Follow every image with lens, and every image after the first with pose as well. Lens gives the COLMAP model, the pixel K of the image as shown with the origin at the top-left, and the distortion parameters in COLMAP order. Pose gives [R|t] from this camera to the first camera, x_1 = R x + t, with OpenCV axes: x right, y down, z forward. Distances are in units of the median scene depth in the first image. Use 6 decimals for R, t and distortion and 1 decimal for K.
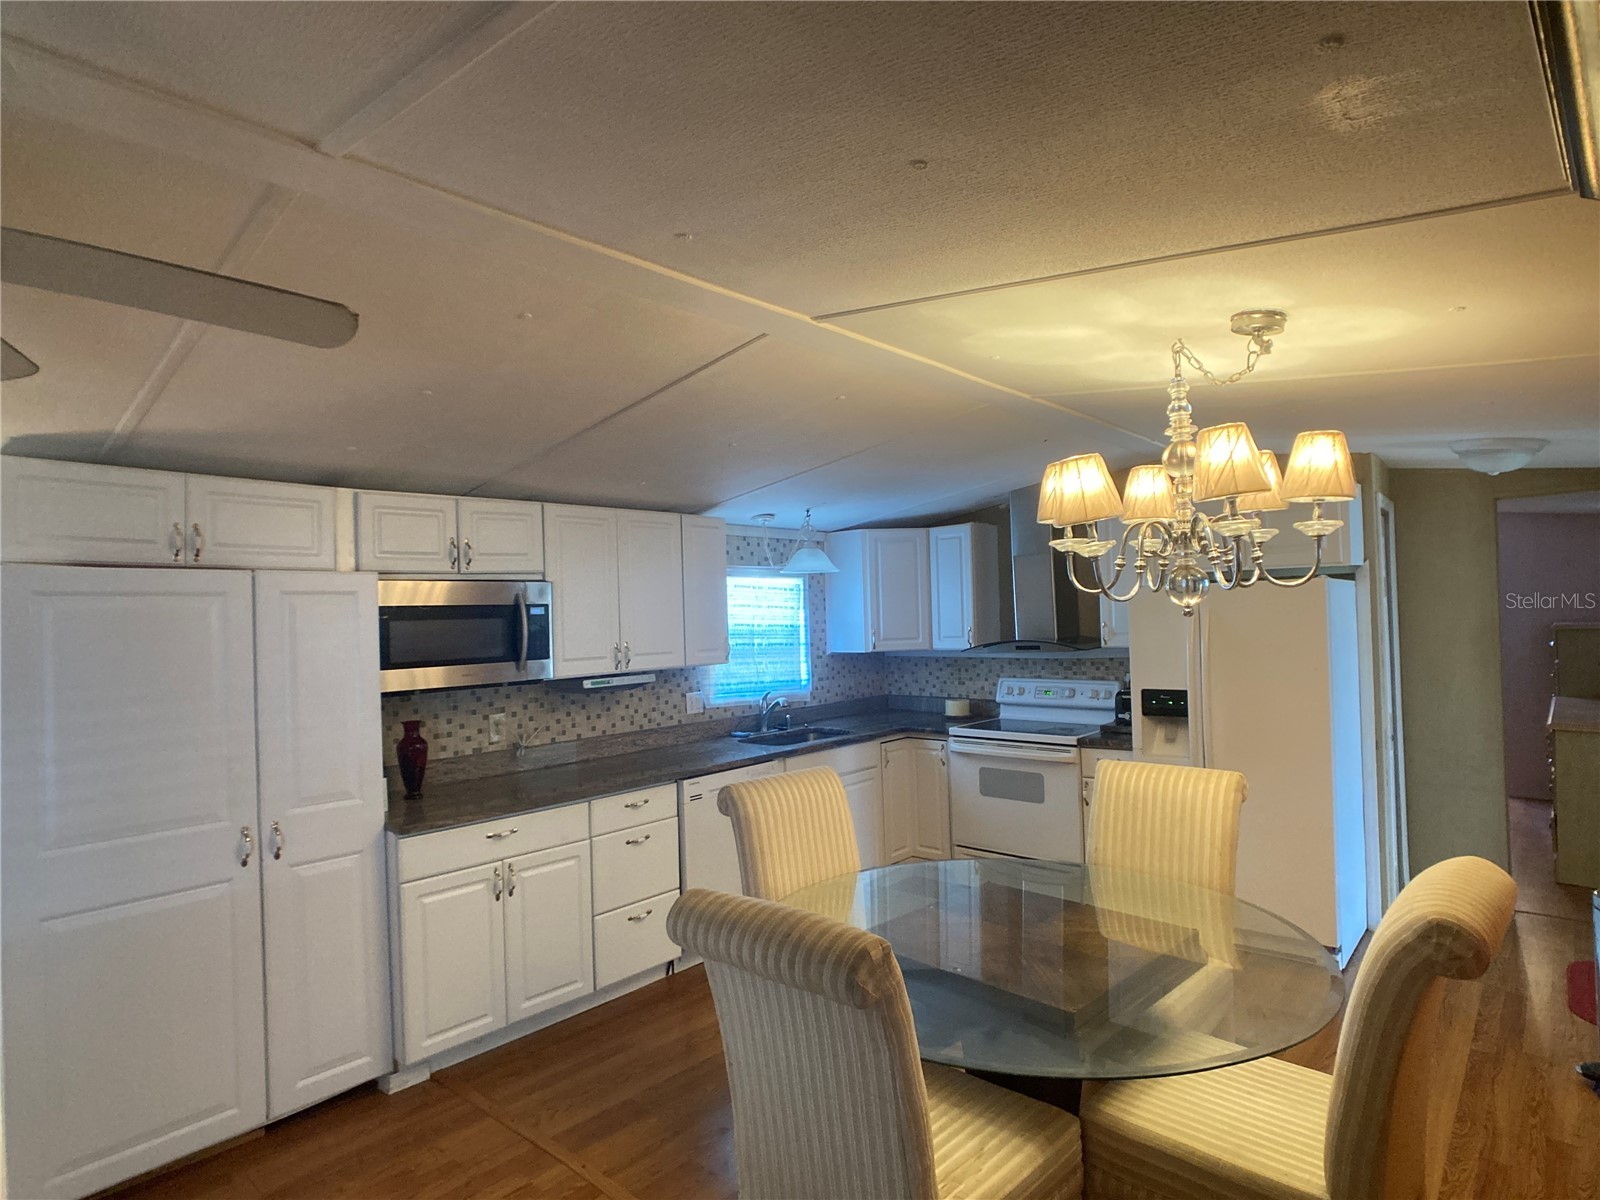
lens RADIAL K [[873.9, 0, 794.5], [0, 873.9, 606.8], [0, 0, 1]] dist [-0.000141, -0.000292]
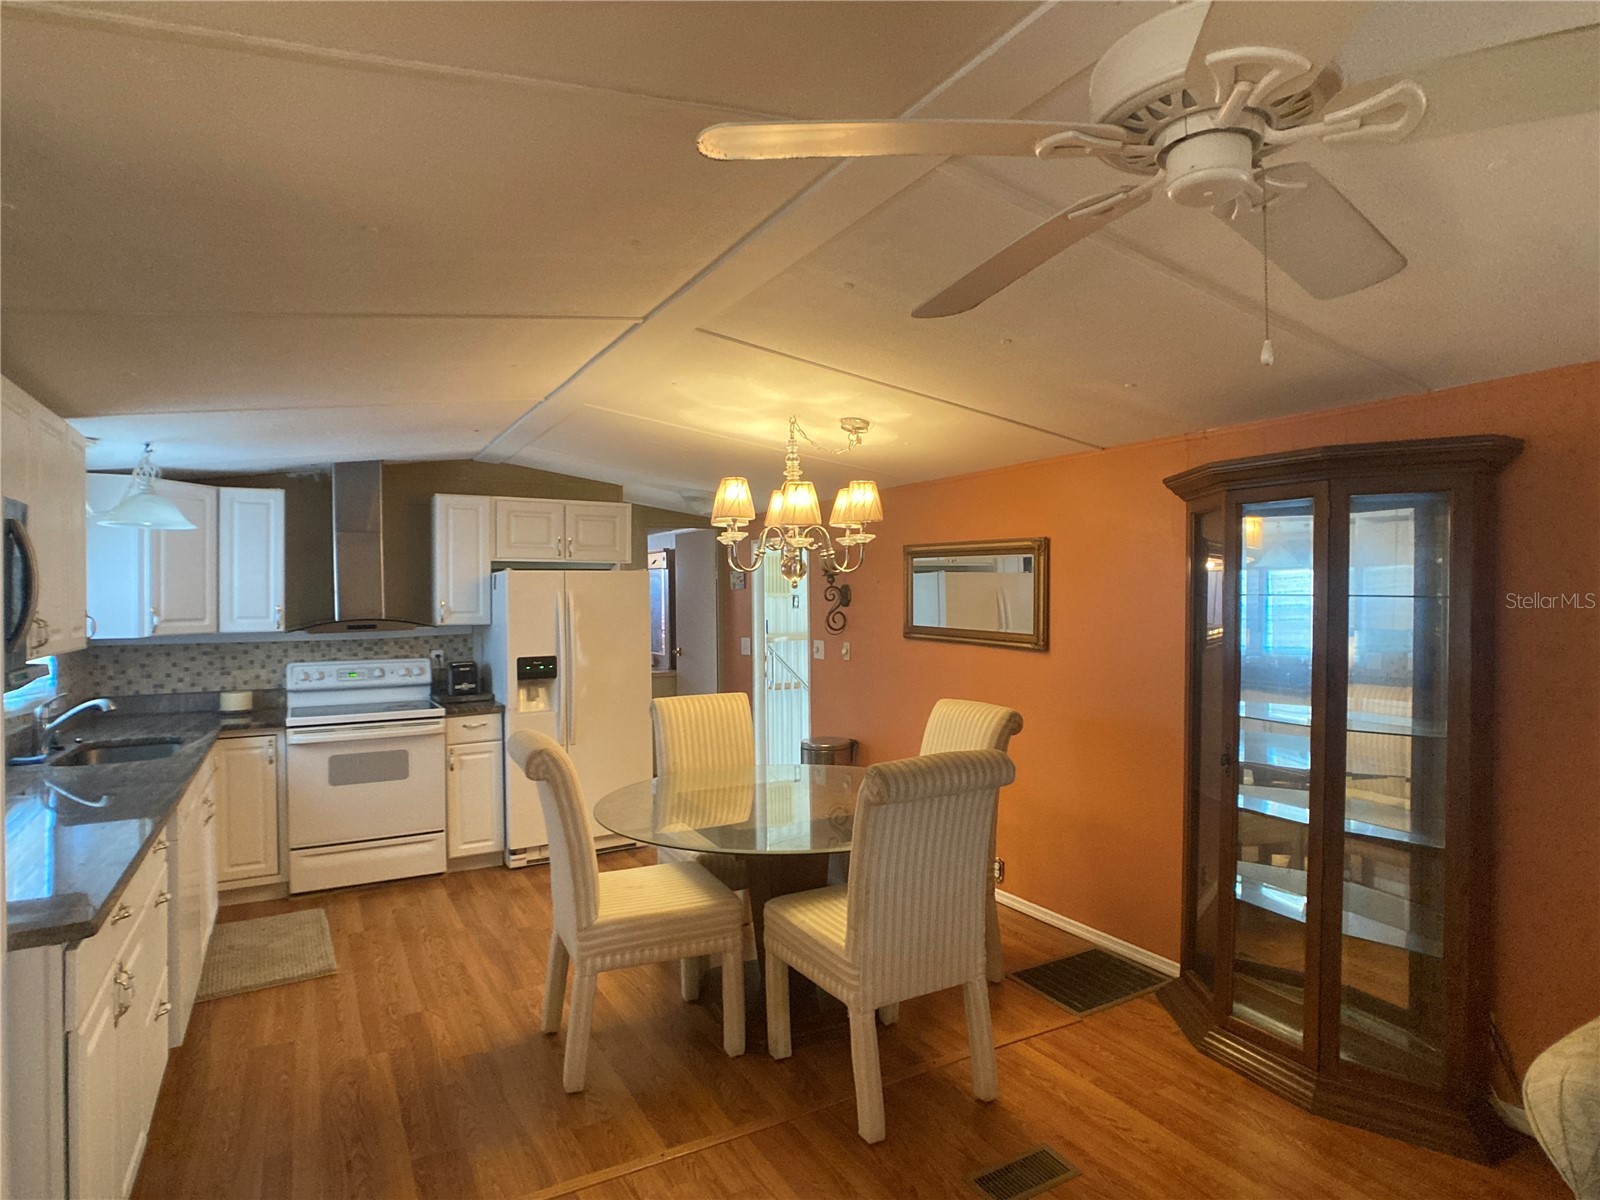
lens RADIAL K [[873.9, 0, 794.5], [0, 873.9, 606.8], [0, 0, 1]] dist [-0.000141, -0.000292]
pose [[0.299226, 0.015939, 0.954049, -0.503734], [-0.012762, 0.999838, -0.012701, 0.029425], [-0.954097, -0.008375, 0.299381, 0.242301]]
